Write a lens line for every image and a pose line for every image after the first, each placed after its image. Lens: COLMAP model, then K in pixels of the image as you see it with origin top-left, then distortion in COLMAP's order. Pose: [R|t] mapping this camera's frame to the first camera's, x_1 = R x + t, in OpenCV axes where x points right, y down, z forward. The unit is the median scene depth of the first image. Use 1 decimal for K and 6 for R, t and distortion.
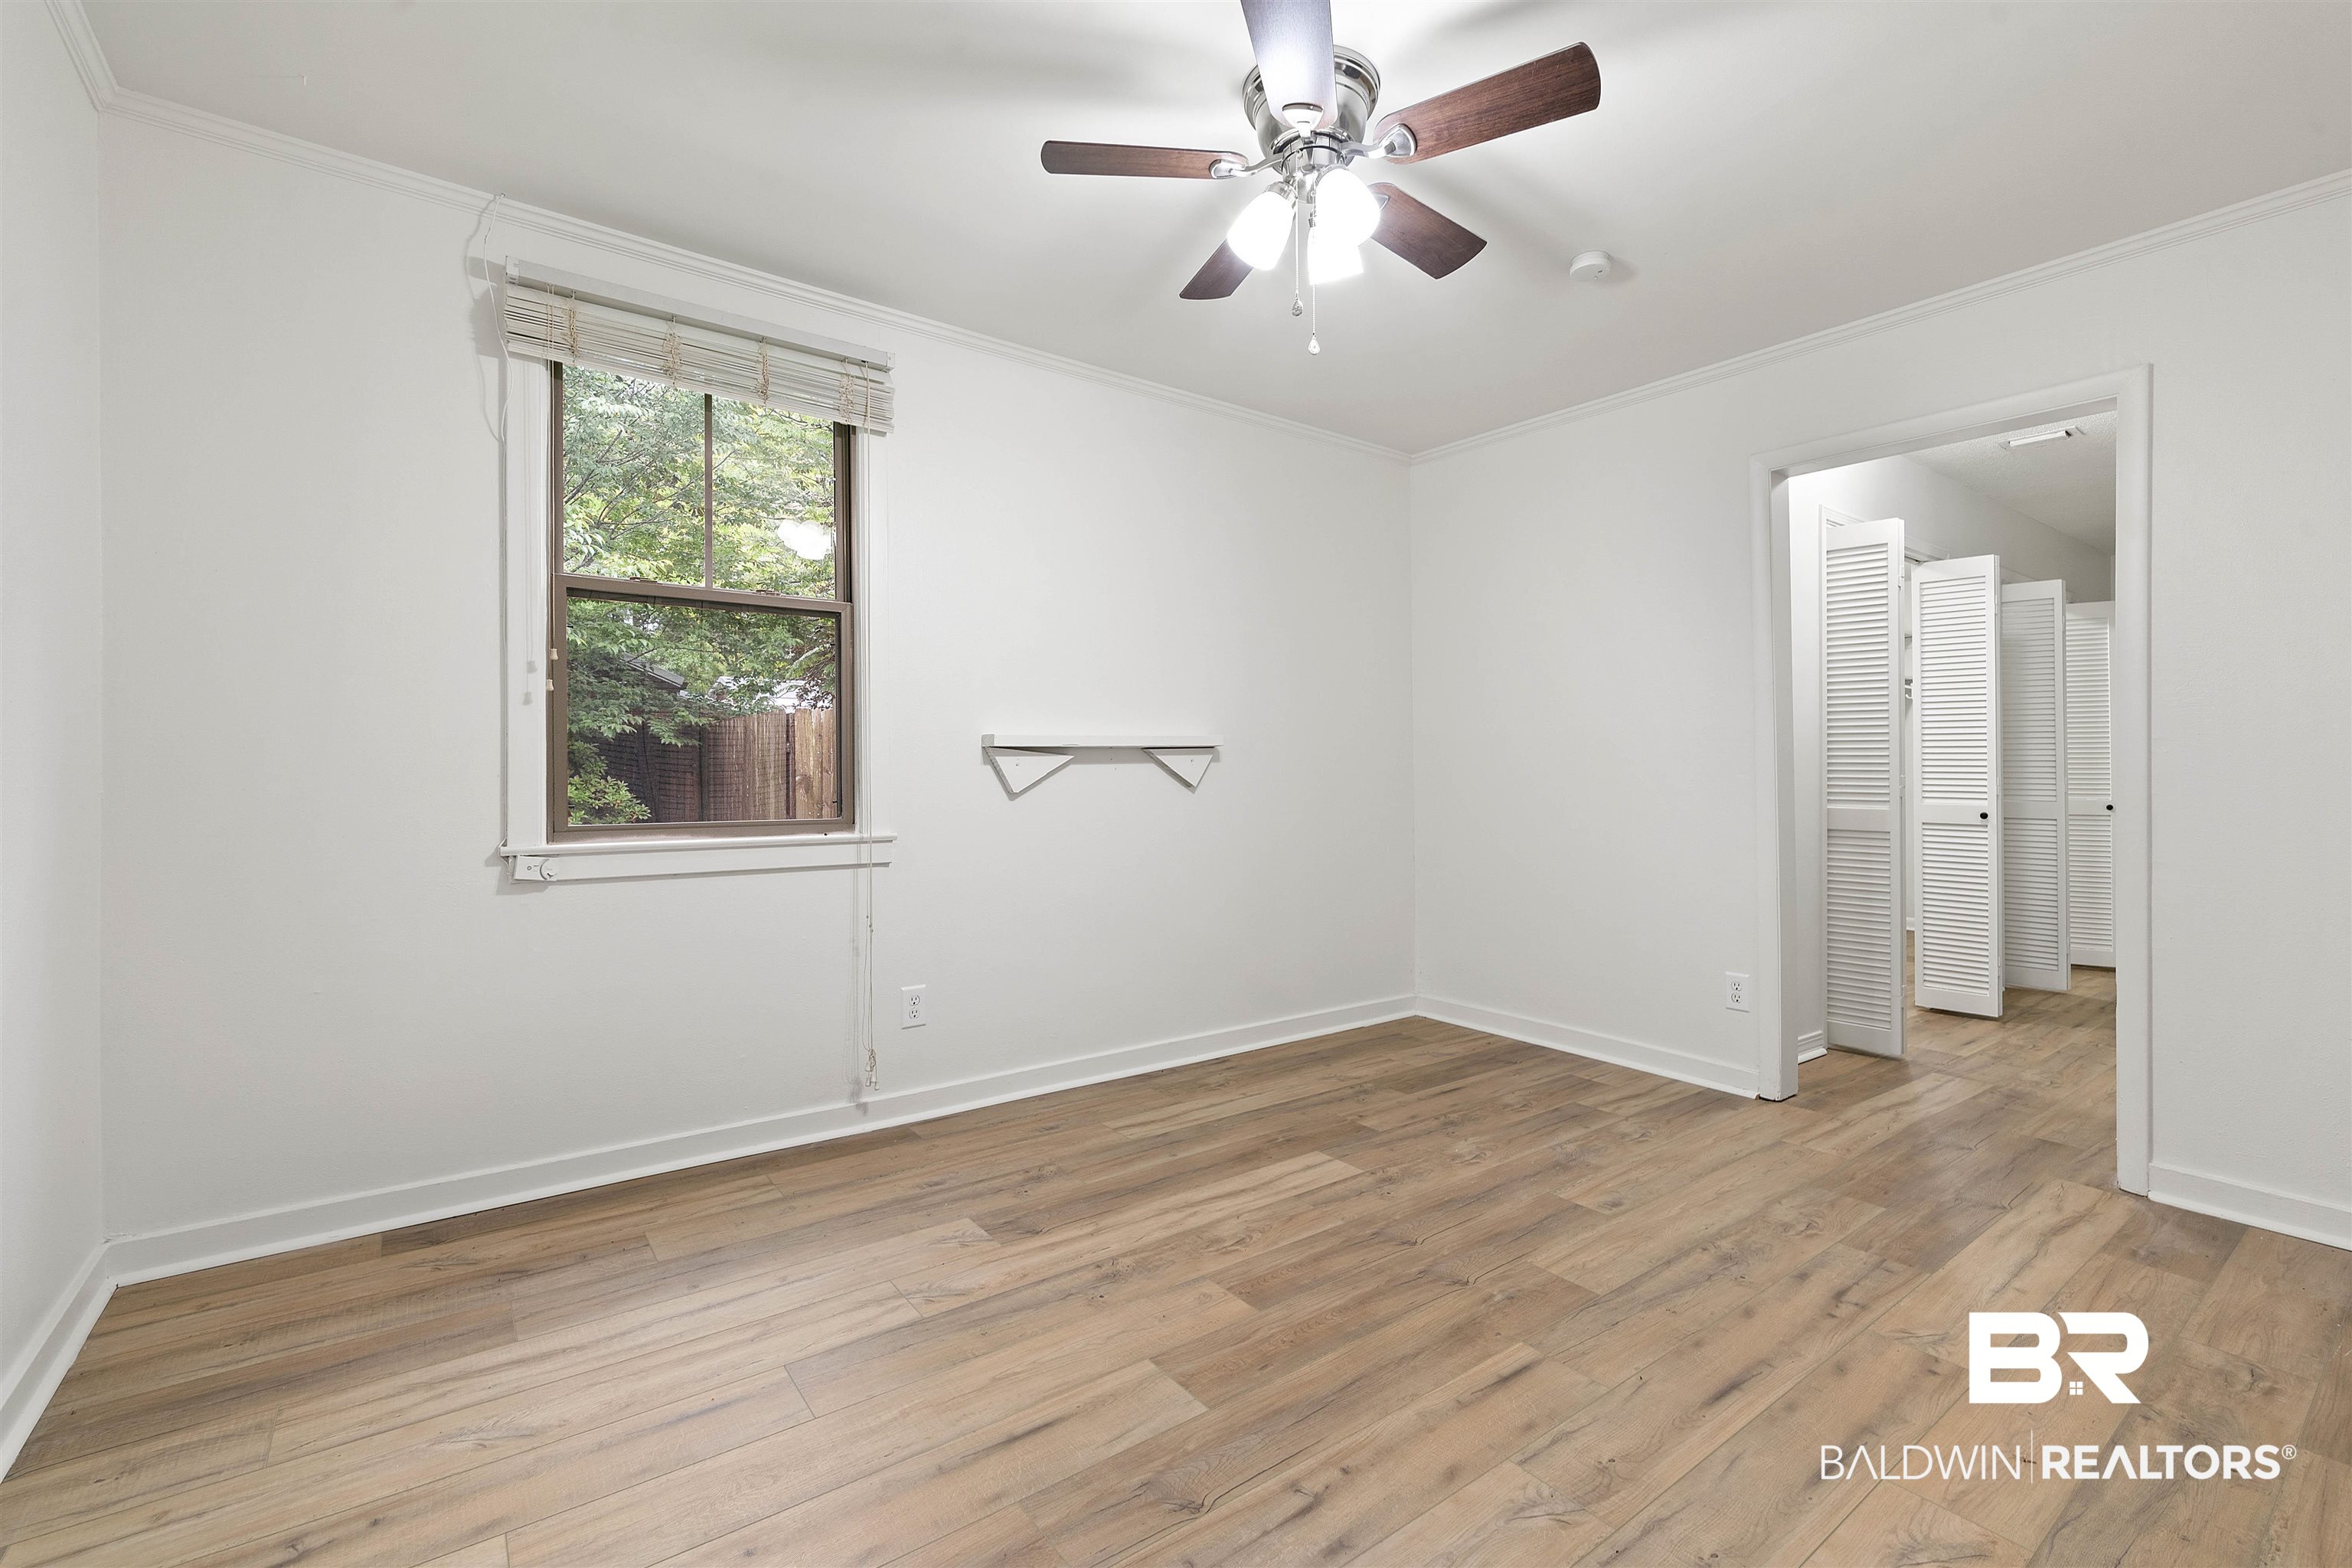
lens RADIAL K [[1036.6, 0, 1177.1], [0, 1036.6, 775.8], [0, 0, 1]] dist [-0.000486, -0.000012]
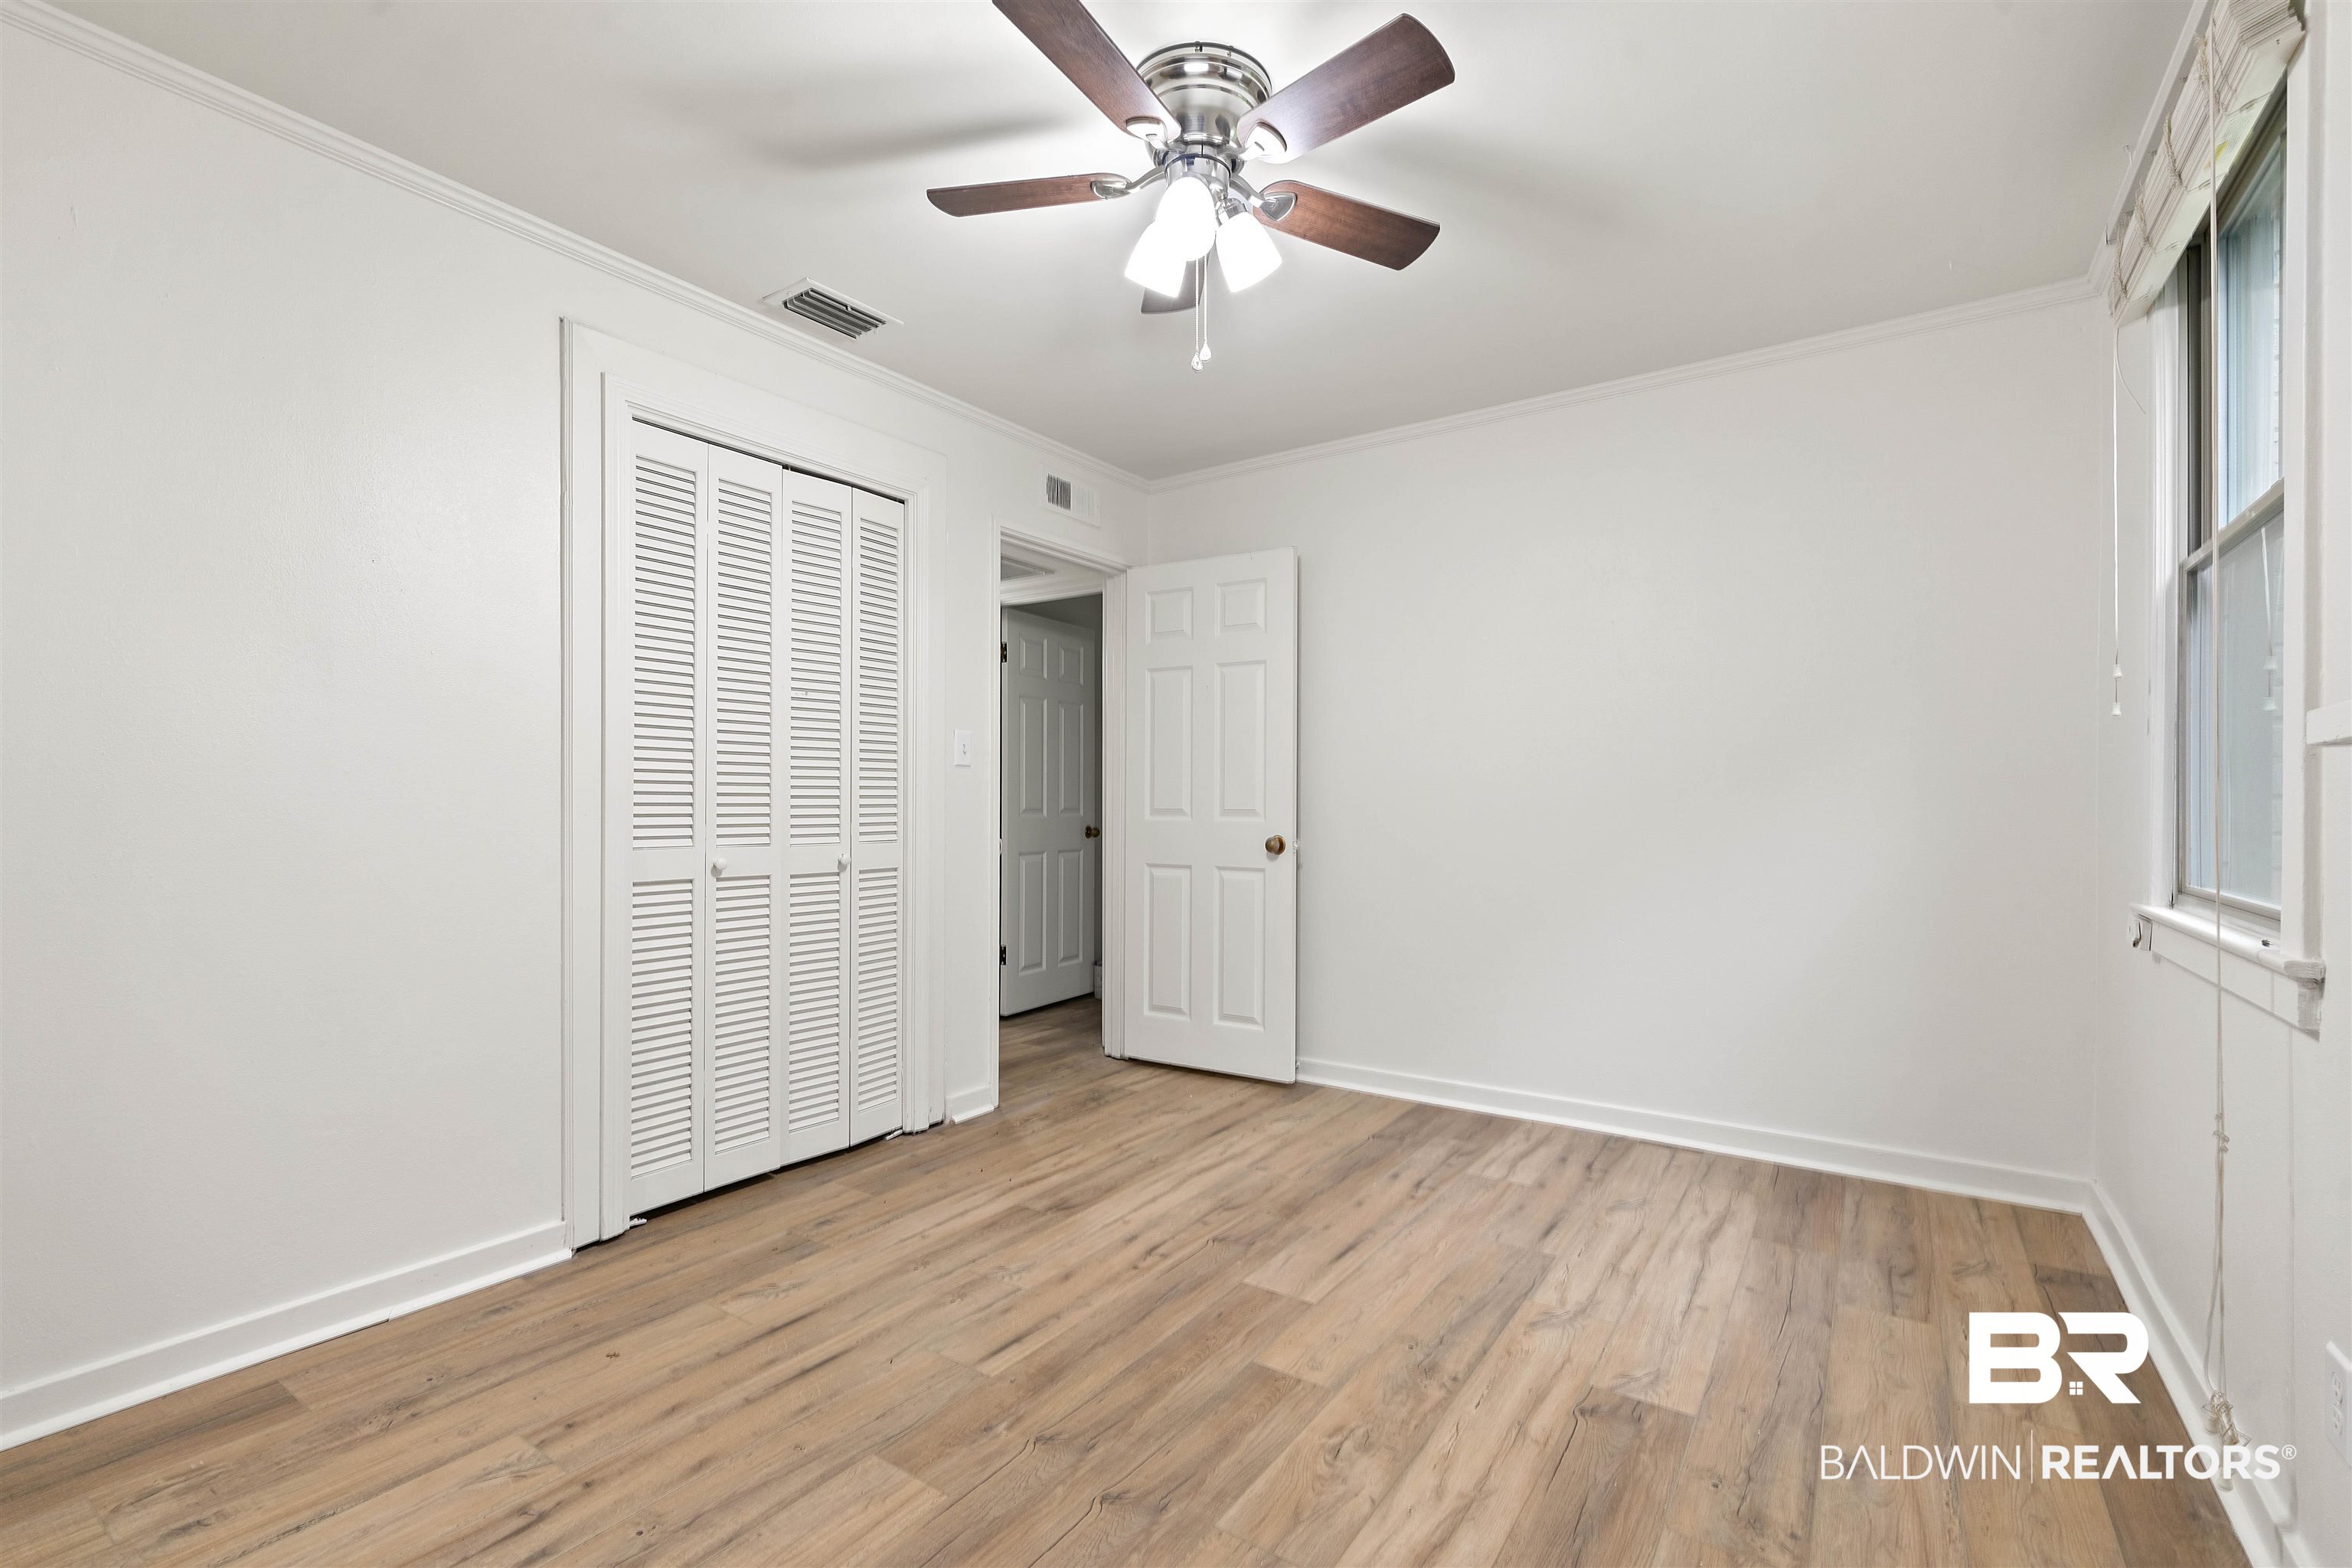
lens RADIAL K [[1036.6, 0, 1176.8], [0, 1036.6, 793.7], [0, 0, 1]] dist [-0.000486, -0.000012]
pose [[-0.945514, -0.010887, -0.325398, 0.463776], [-0.009731, 0.999939, -0.005179, -0.009293], [0.325435, -0.001730, -0.945563, 1.878116]]
